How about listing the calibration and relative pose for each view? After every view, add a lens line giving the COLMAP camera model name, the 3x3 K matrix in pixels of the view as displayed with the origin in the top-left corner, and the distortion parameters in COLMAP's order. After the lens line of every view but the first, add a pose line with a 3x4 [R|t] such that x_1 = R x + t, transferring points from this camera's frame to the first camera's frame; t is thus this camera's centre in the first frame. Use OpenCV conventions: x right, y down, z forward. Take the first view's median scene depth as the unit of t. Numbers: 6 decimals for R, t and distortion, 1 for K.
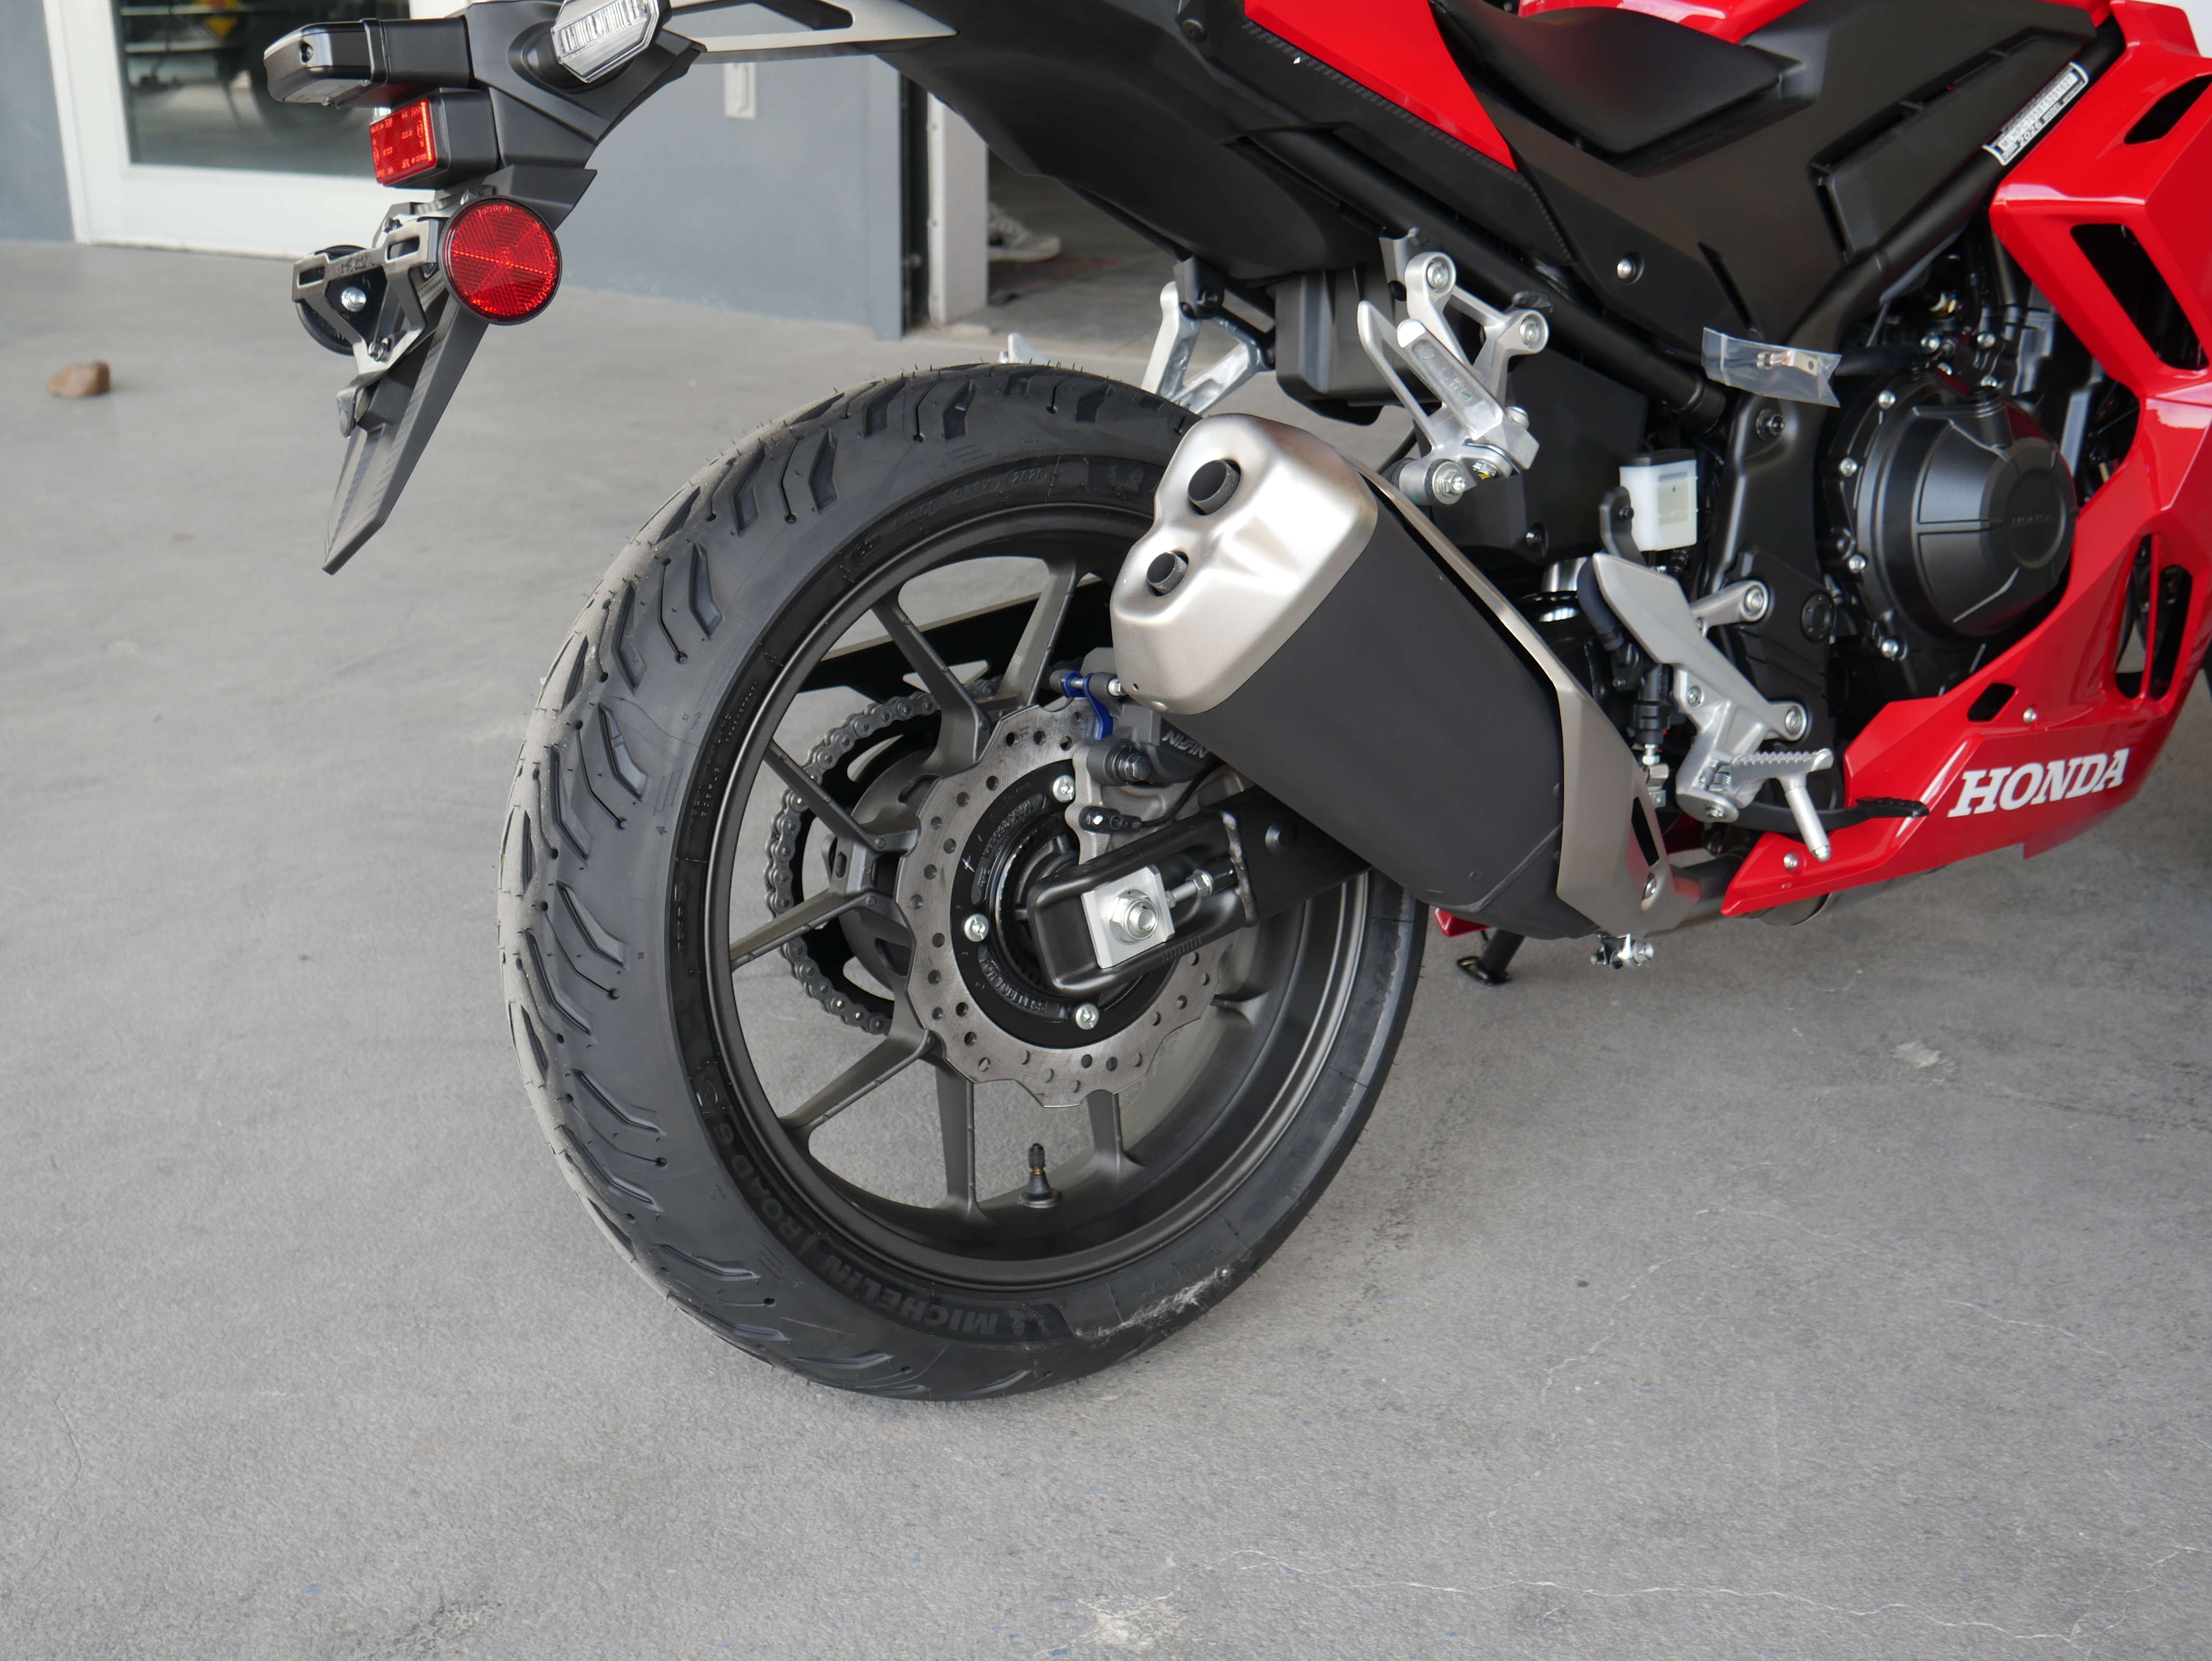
lens RADIAL K [[2454.0, 0, 1106.0], [0, 2454.0, 830.5], [0, 0, 1]] dist [0.014772, -0.015851]
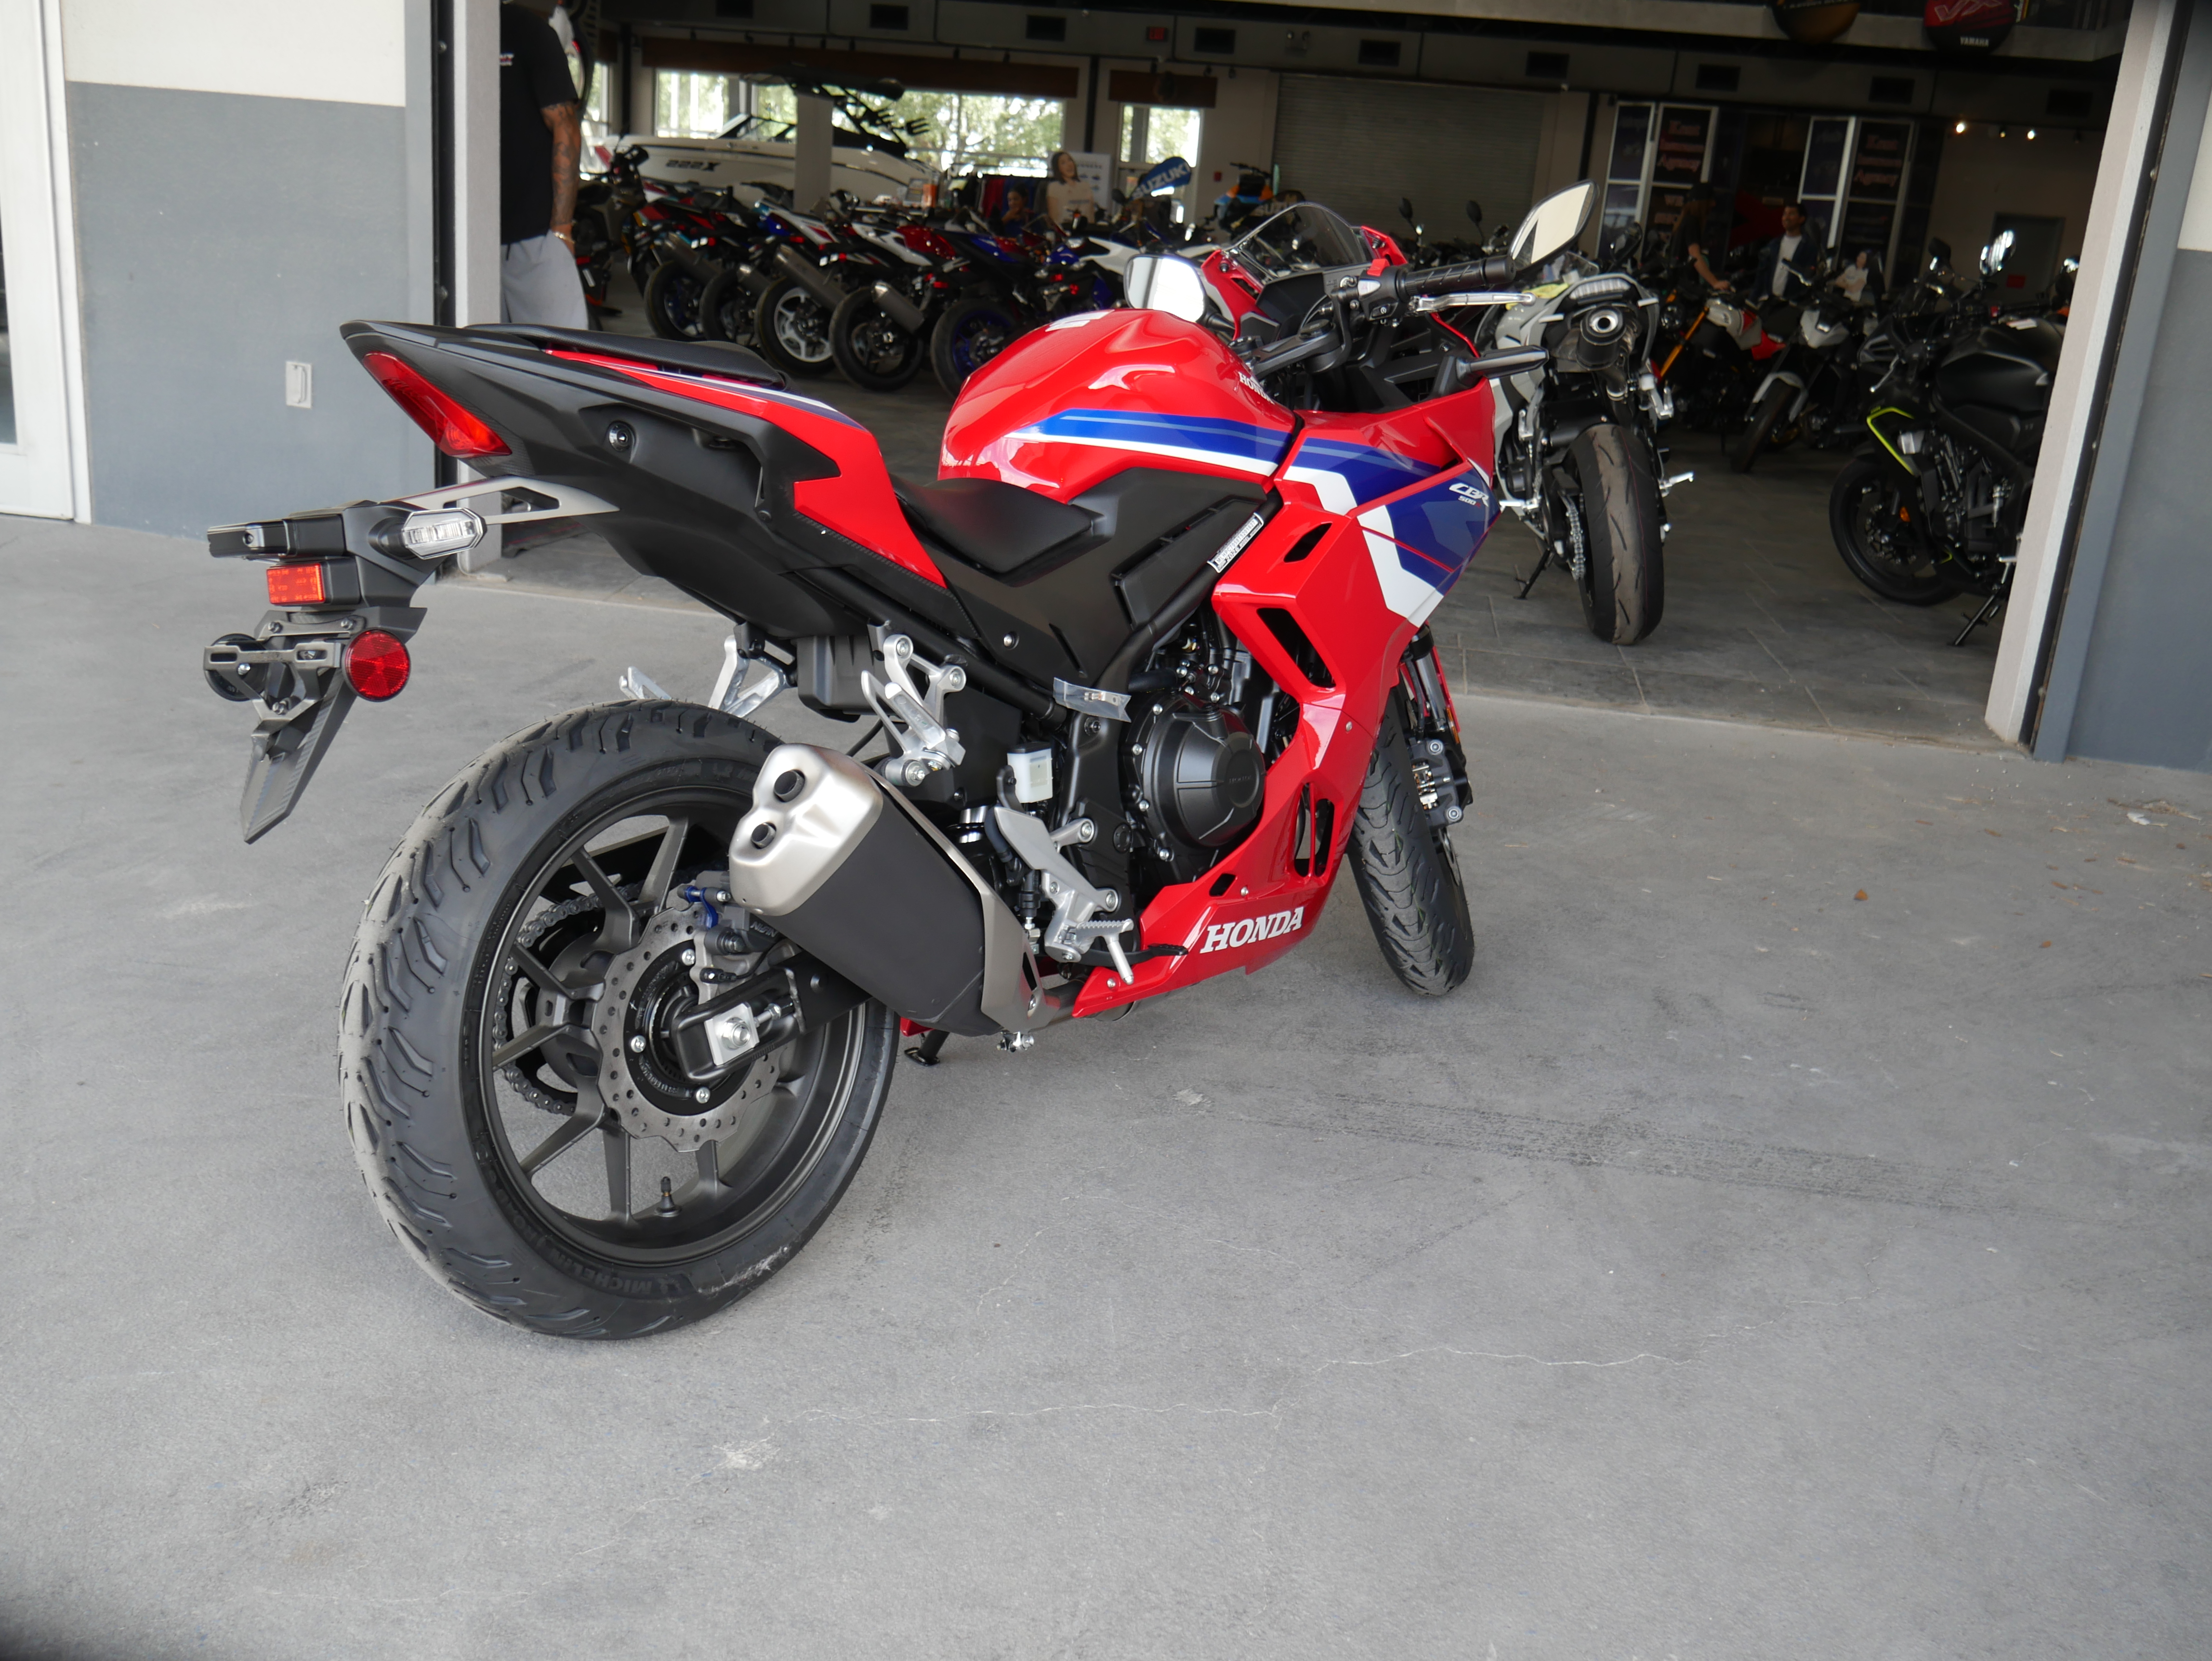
lens RADIAL K [[1811.7, 0, 1106.0], [0, 1811.7, 830.5], [0, 0, 1]] dist [-0.008064, 0.003612]
pose [[0.963466, -0.009953, 0.267646, -0.067557], [0.028109, 0.997548, -0.064093, -0.015237], [-0.266352, 0.069275, 0.961383, -0.240797]]
